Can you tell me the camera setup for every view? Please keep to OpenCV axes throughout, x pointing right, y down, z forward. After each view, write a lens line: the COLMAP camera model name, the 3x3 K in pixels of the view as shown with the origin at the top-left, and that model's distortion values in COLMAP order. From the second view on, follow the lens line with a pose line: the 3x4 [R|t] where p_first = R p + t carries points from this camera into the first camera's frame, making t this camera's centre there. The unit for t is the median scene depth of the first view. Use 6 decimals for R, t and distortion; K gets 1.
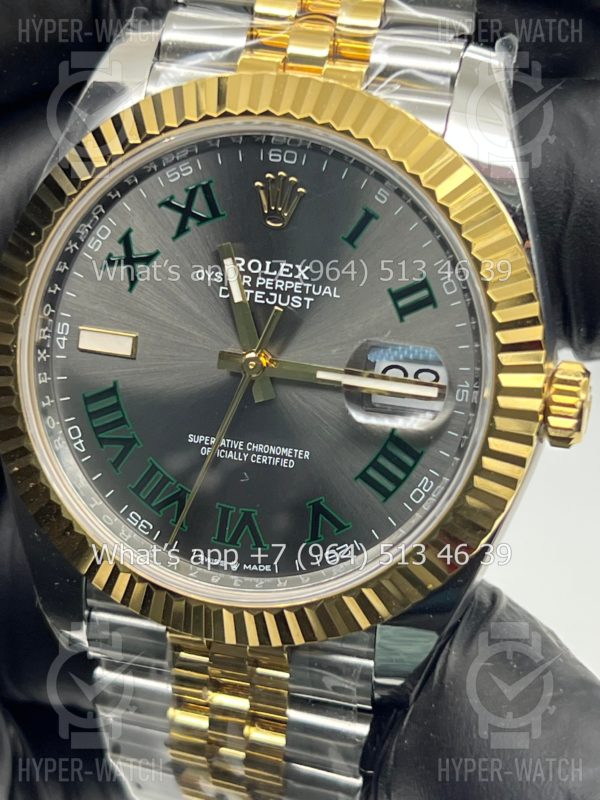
lens RADIAL K [[1823.0, 0, 314.1], [0, 1823.0, 403.5], [0, 0, 1]] dist [0.110065, 0.000000]
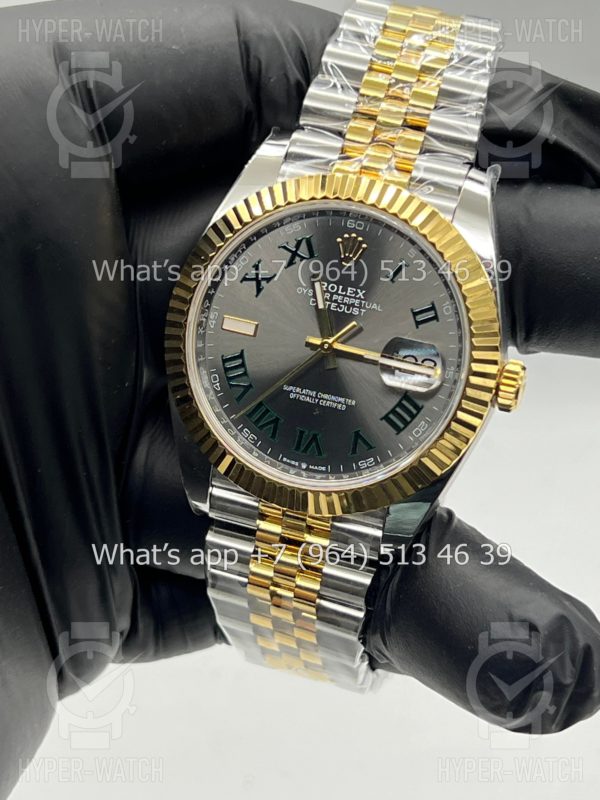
lens RADIAL K [[1823.0, 0, 297.7], [0, 1823.0, 393.5], [0, 0, 1]] dist [0.110065, 0.000000]
pose [[0.995789, 0.089597, -0.019391, -0.023307], [-0.090216, 0.995349, -0.033796, 0.080663], [0.016273, 0.035403, 0.999241, -0.671856]]
